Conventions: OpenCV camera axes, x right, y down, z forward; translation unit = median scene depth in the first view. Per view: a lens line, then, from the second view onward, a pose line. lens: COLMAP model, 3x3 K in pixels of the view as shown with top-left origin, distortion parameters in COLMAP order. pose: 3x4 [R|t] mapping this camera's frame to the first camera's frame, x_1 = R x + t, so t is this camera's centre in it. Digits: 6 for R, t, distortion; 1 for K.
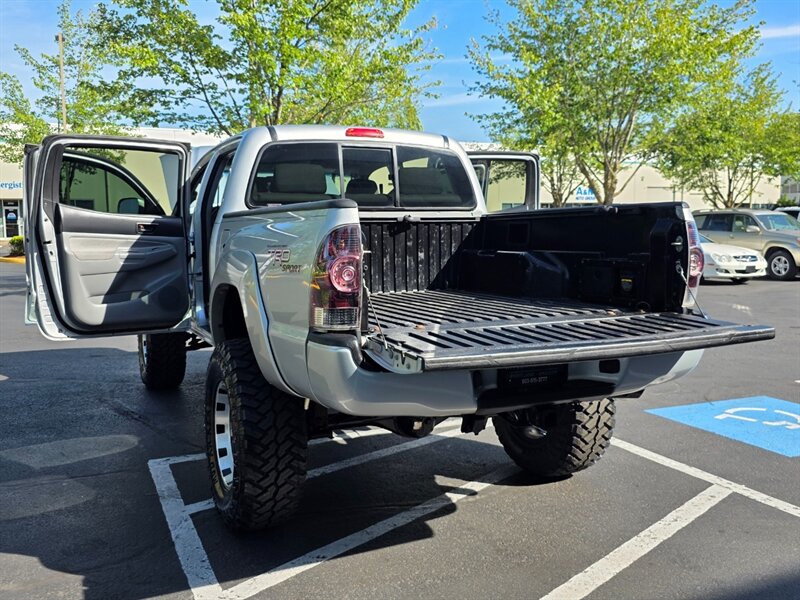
lens RADIAL K [[728.0, 0, 404.6], [0, 728.0, 300.8], [0, 0, 1]] dist [0.040878, -0.006569]
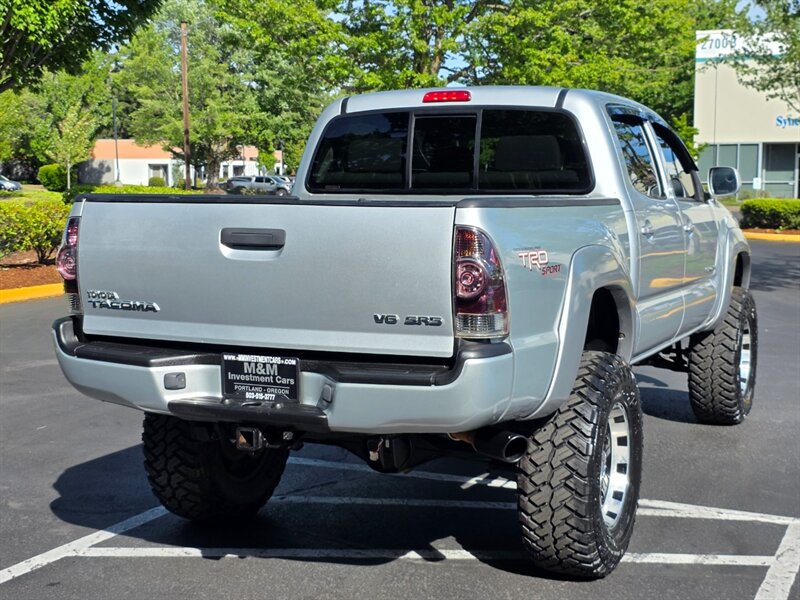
lens RADIAL K [[1213.1, 0, 404.8], [0, 1213.1, 315.1], [0, 0, 1]] dist [0.104652, -0.096177]
pose [[0.653410, 0.091071, -0.751506, 1.040064], [-0.084288, 0.995317, 0.047331, -0.056173], [0.752297, 0.032417, 0.658026, 0.106457]]
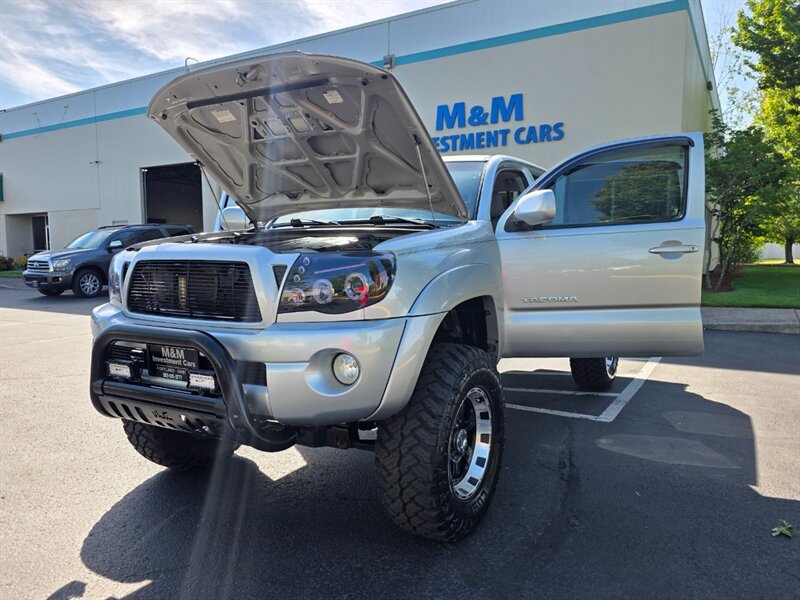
lens RADIAL K [[588.6, 0, 400.0], [0, 588.6, 300.0], [0, 0, 1]] dist [0.035107, -0.005726]
pose [[-0.573575, -0.059479, 0.816991, -1.110142], [0.094634, 0.985871, 0.138212, -0.189659], [-0.813668, 0.156590, -0.559842, 2.112908]]
